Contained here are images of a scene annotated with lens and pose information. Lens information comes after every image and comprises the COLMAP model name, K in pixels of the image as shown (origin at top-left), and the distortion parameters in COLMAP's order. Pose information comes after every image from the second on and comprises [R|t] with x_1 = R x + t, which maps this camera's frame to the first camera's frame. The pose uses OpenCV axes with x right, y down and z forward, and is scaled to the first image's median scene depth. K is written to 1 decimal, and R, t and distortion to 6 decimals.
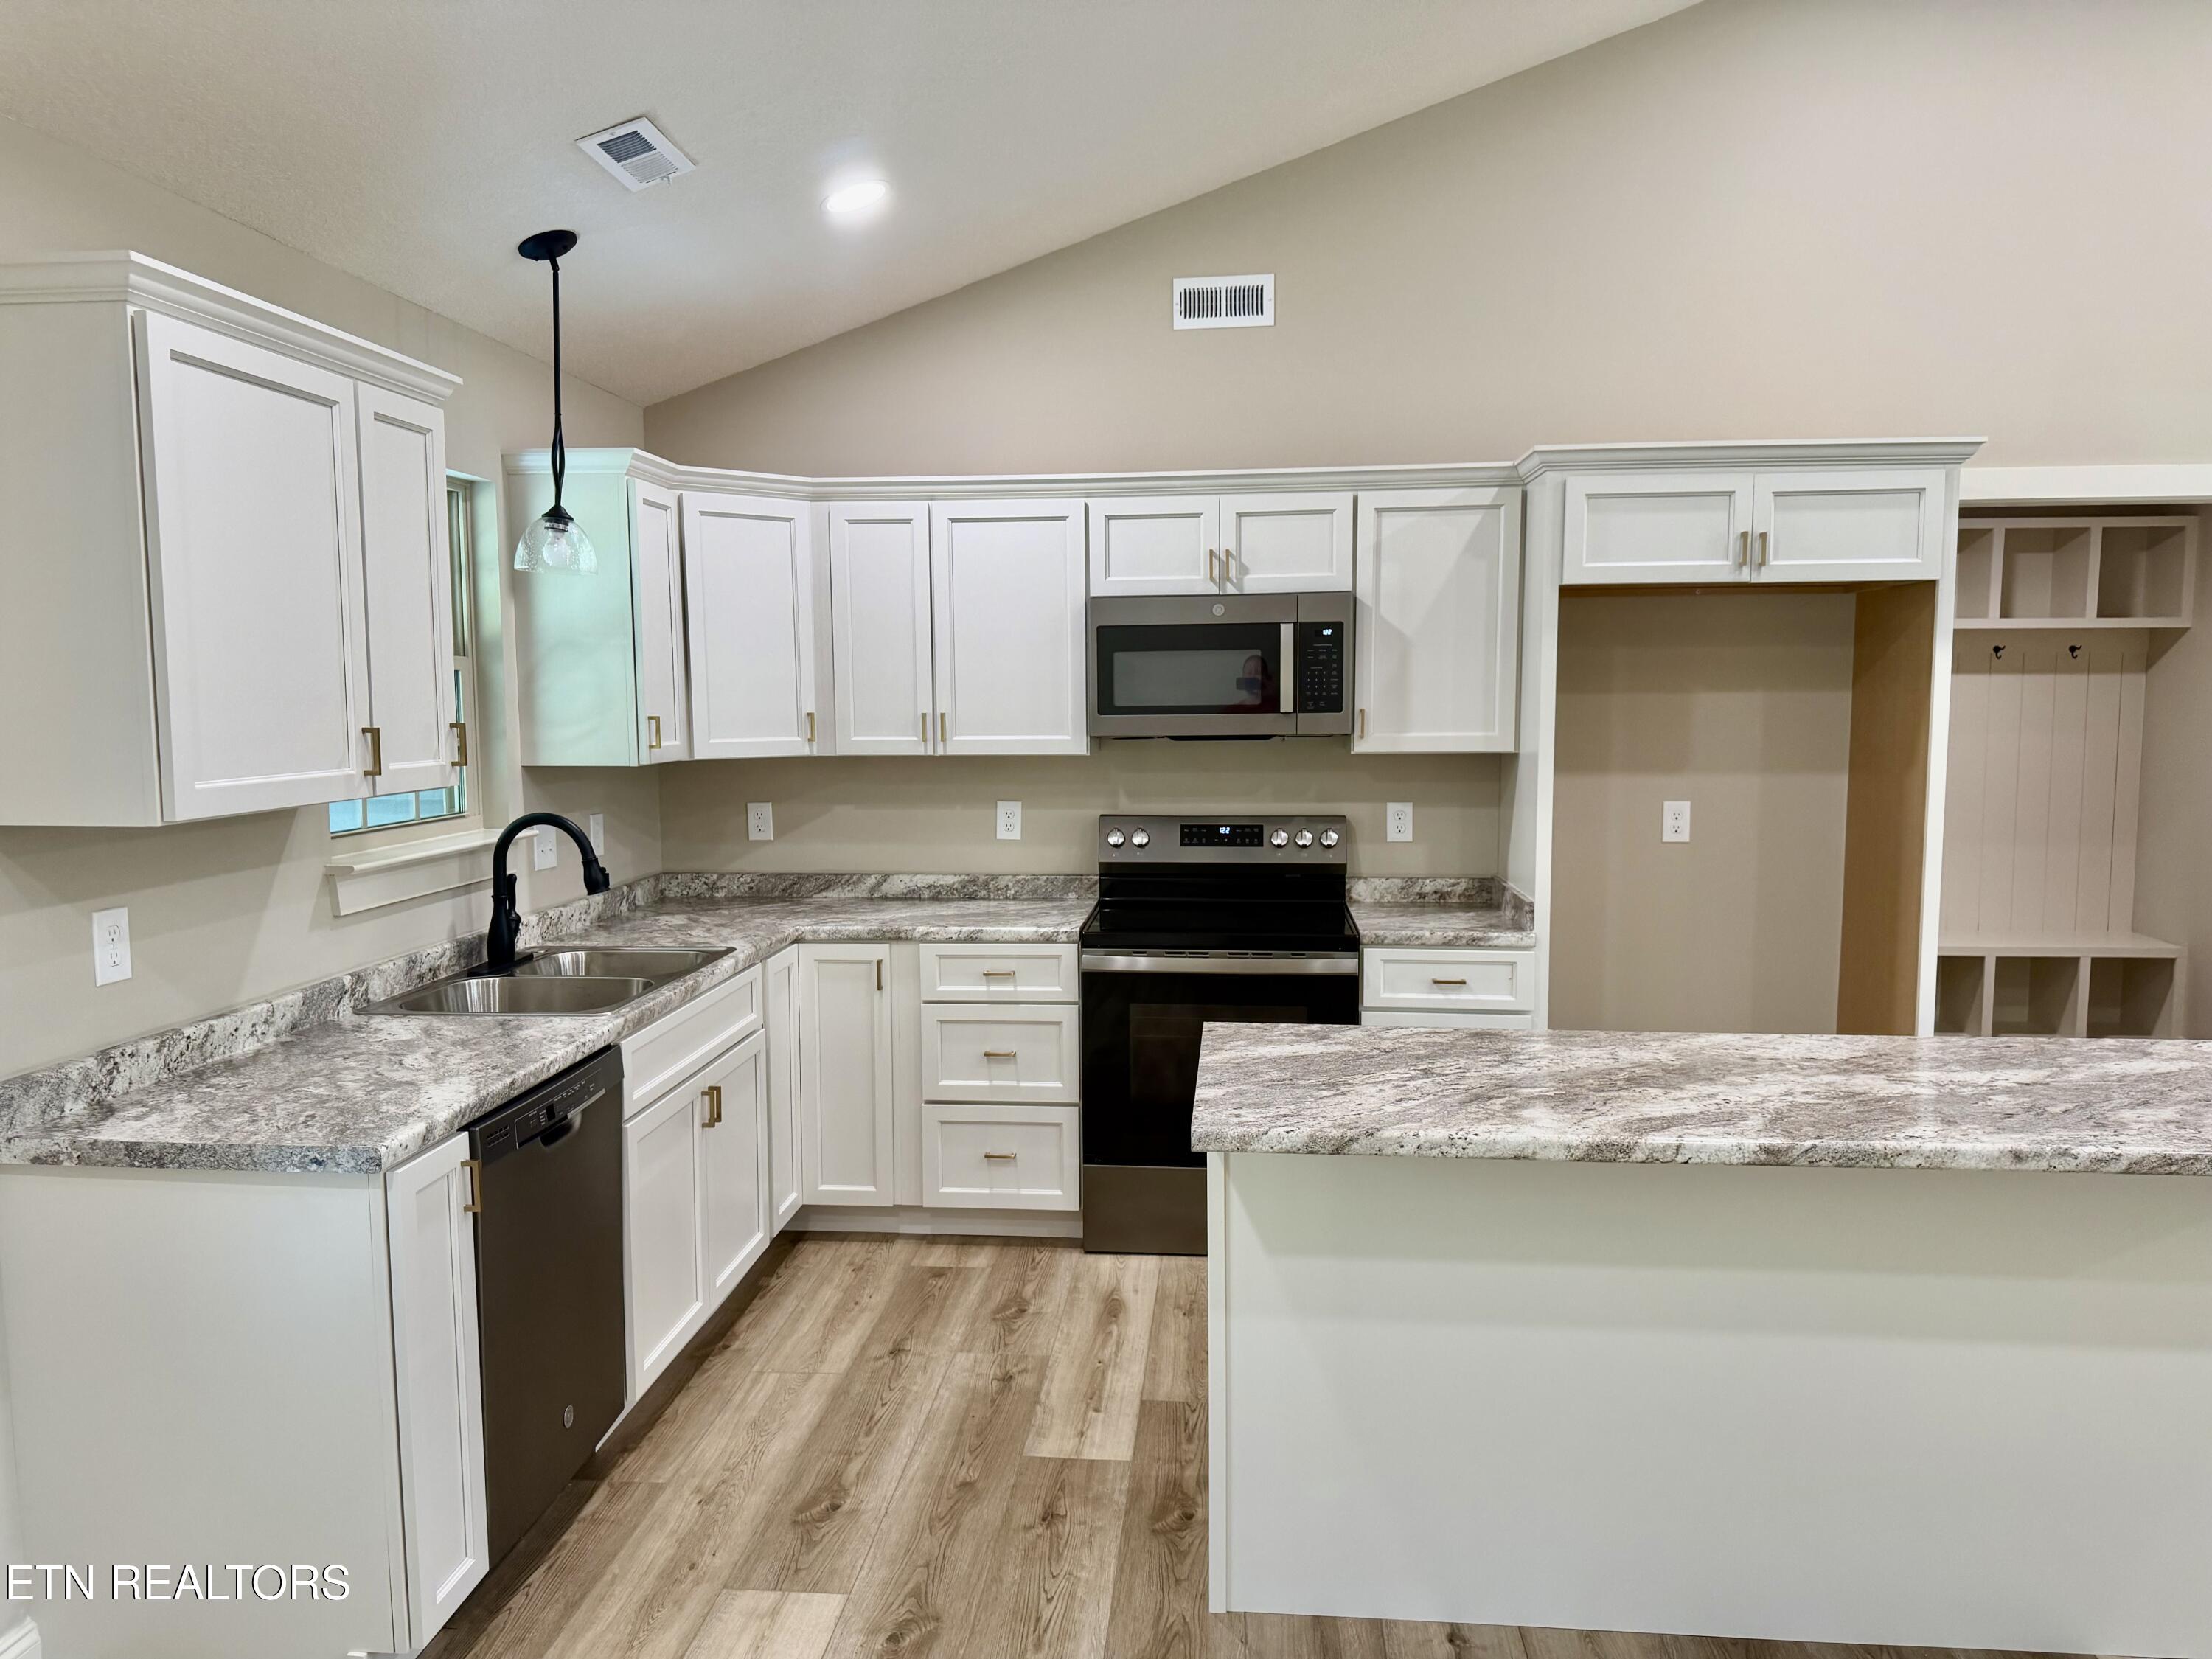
lens RADIAL K [[1555.2, 0, 1107.7], [0, 1555.2, 839.1], [0, 0, 1]] dist [0.050748, -0.062896]
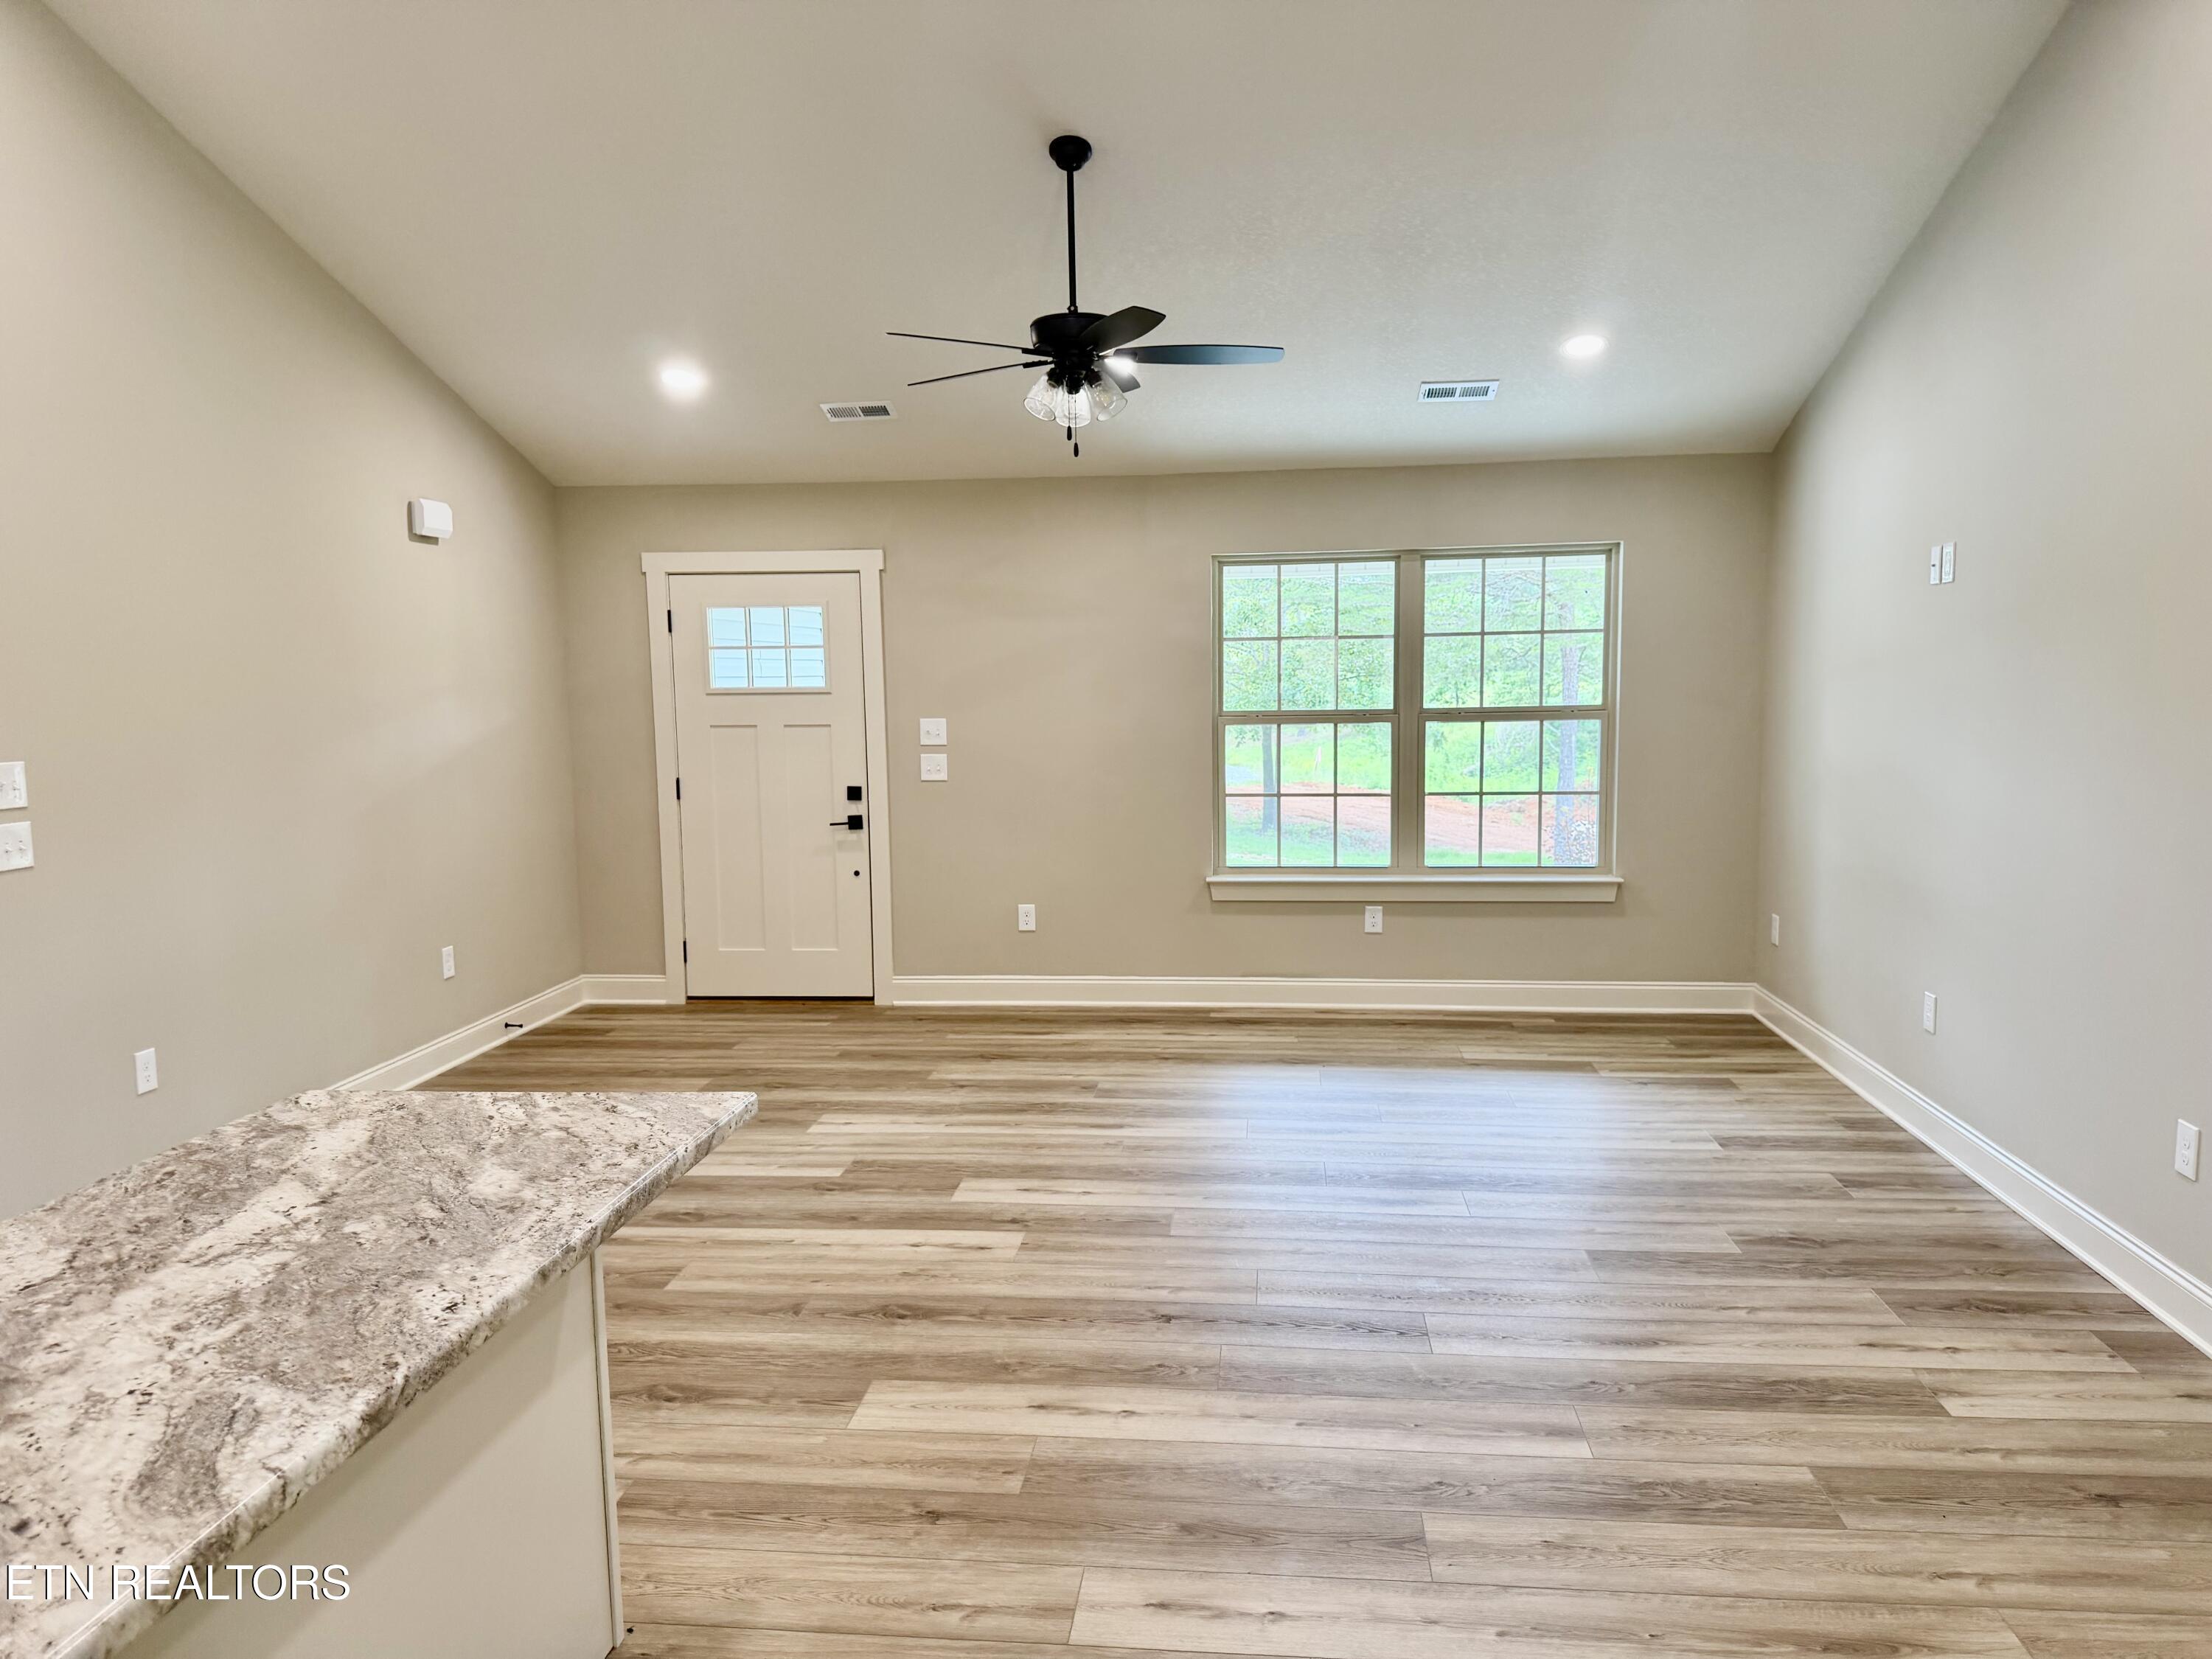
lens RADIAL K [[1555.2, 0, 1126.4], [0, 1555.2, 827.2], [0, 0, 1]] dist [0.050748, -0.062896]
pose [[0.007400, -0.087666, 0.996122, -0.152054], [0.107199, 0.990479, 0.086372, -0.047677], [-0.994210, 0.106145, 0.016727, 0.565795]]
